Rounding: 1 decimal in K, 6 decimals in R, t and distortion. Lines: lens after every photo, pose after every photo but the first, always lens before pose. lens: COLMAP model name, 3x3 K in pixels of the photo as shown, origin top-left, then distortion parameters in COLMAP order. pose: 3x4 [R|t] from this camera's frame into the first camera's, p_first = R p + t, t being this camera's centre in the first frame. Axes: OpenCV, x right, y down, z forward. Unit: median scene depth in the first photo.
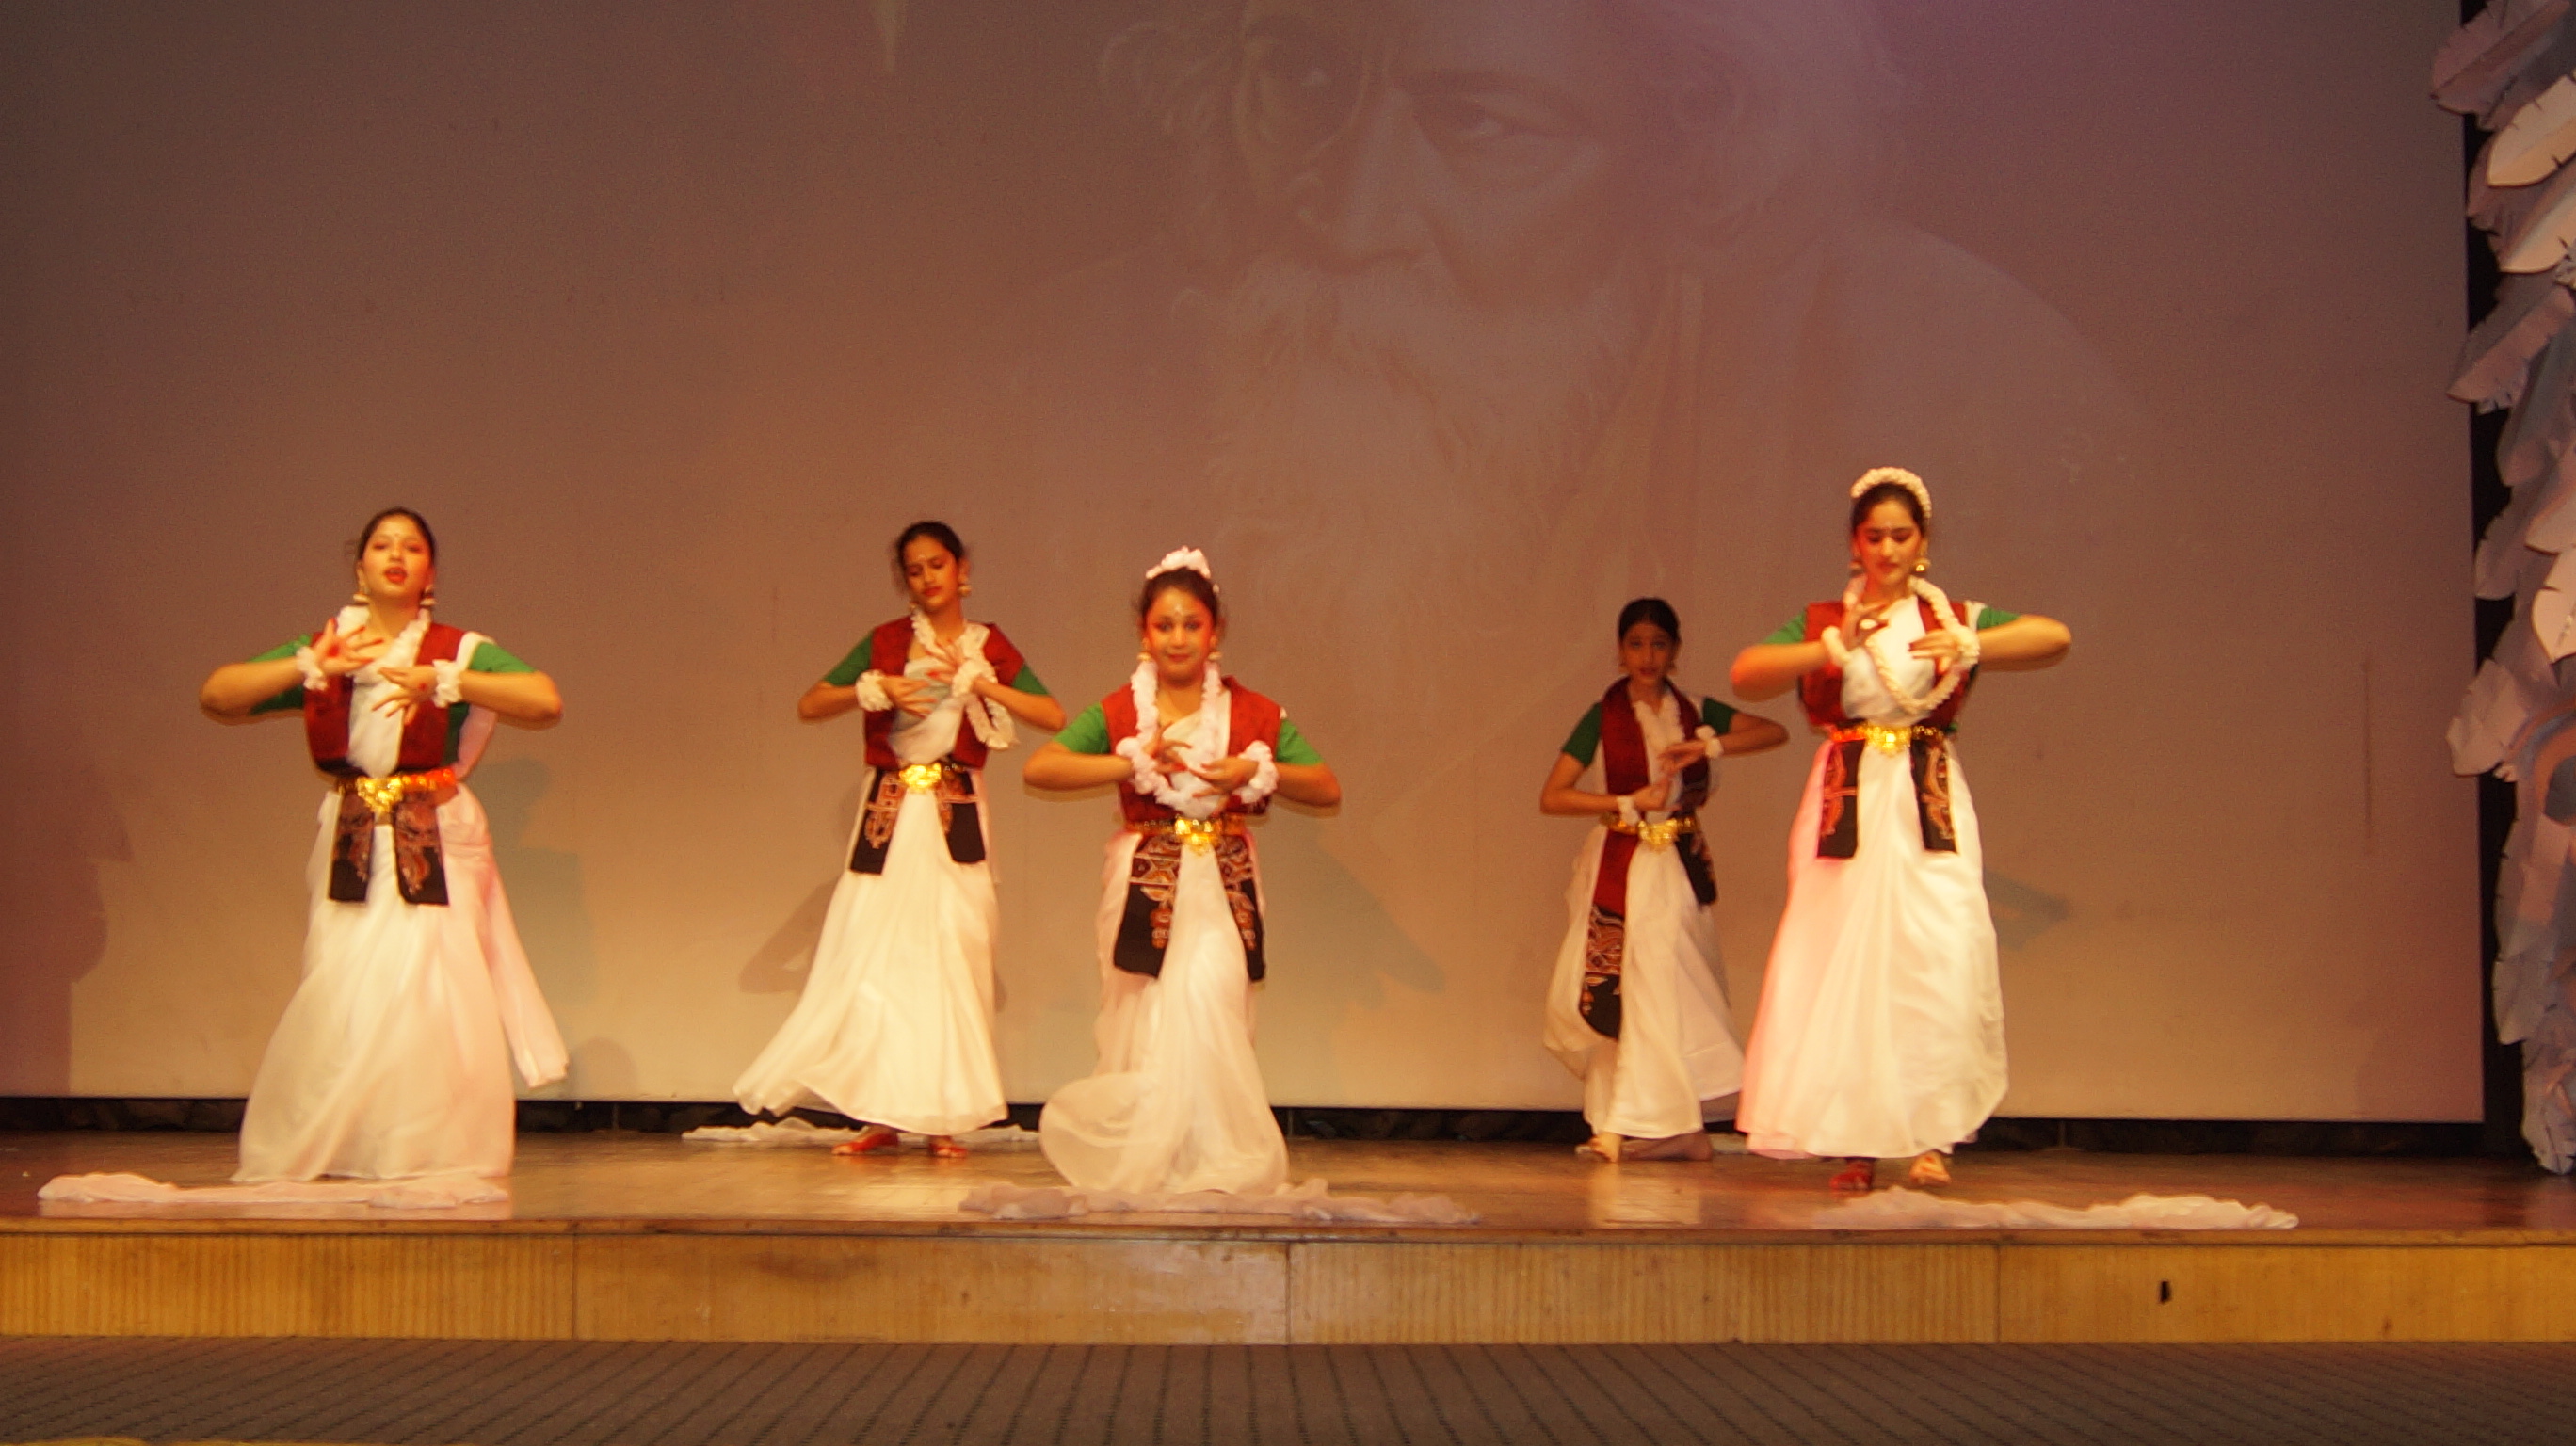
lens RADIAL K [[4609.2, 0, 1288.0], [0, 4609.2, 723.0], [0, 0, 1]] dist [-0.066385, -0.021200]
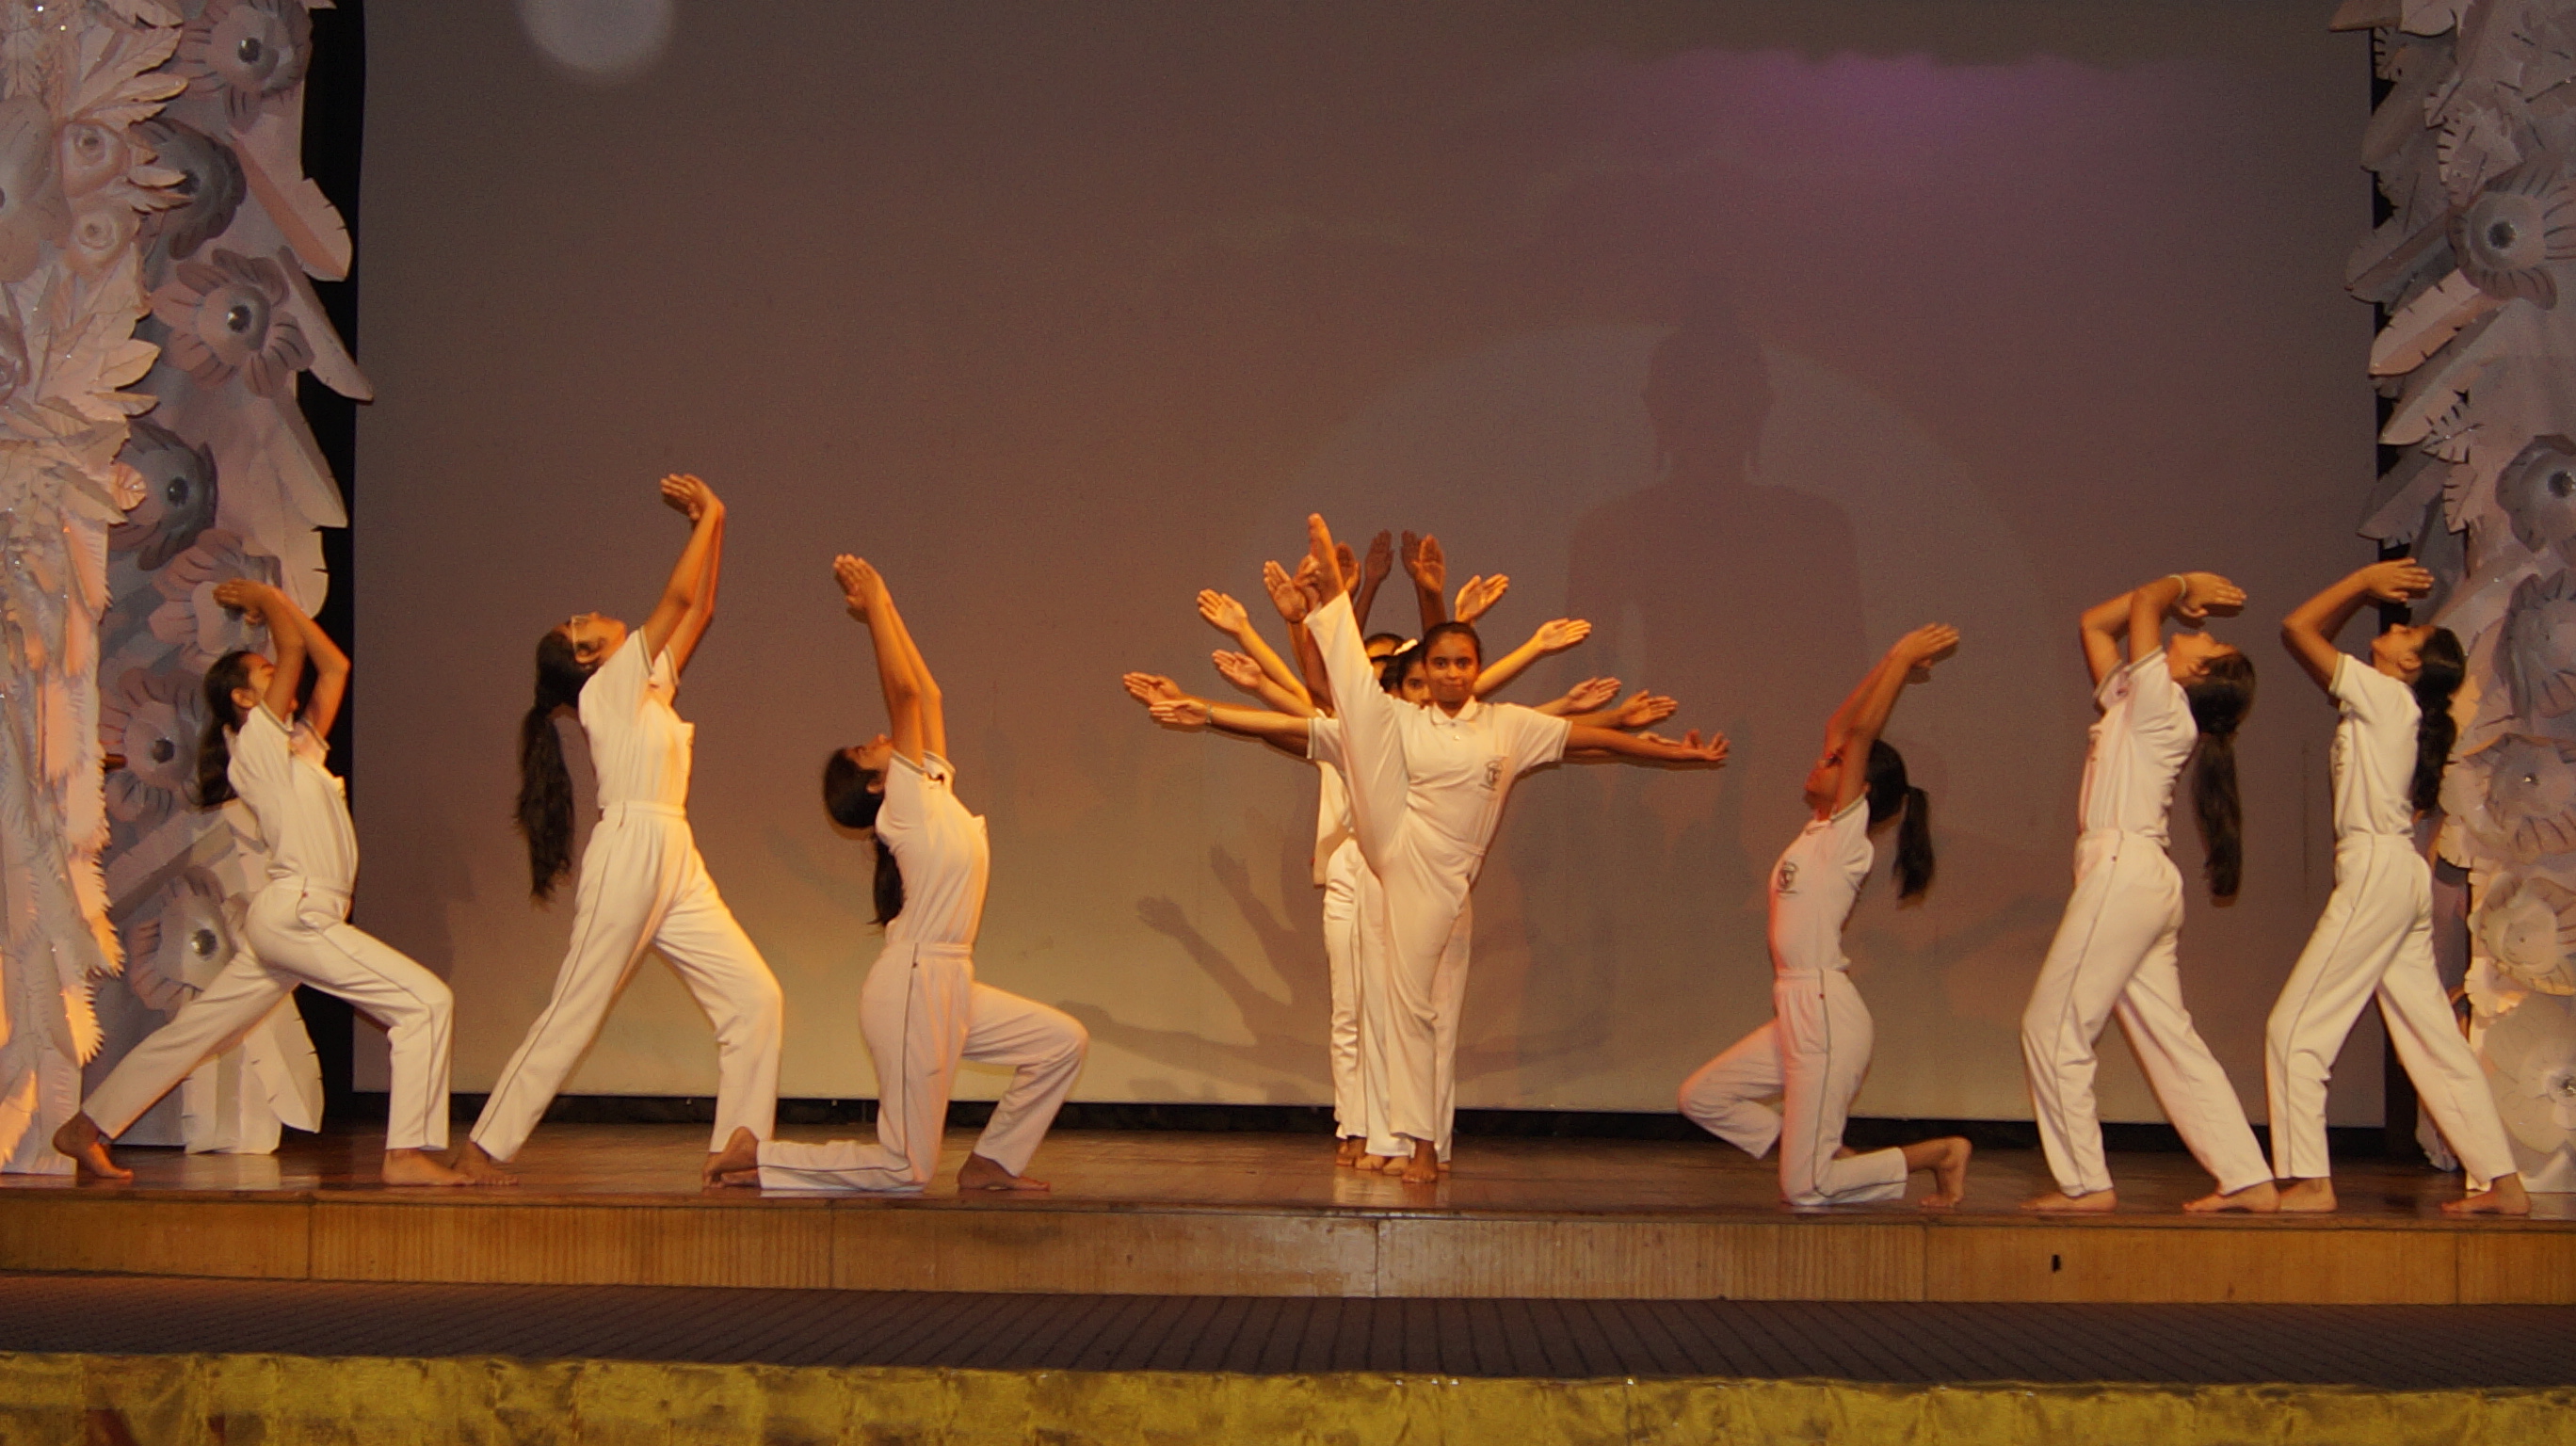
lens RADIAL K [[4171.7, 0, 1288.0], [0, 4171.7, 723.0], [0, 0, 1]] dist [-0.058587, -0.053478]
pose [[0.998972, 0.003353, -0.045216, 0.027640], [-0.003618, 0.999977, -0.005779, -0.020546], [0.045195, 0.005936, 0.998961, -0.179162]]
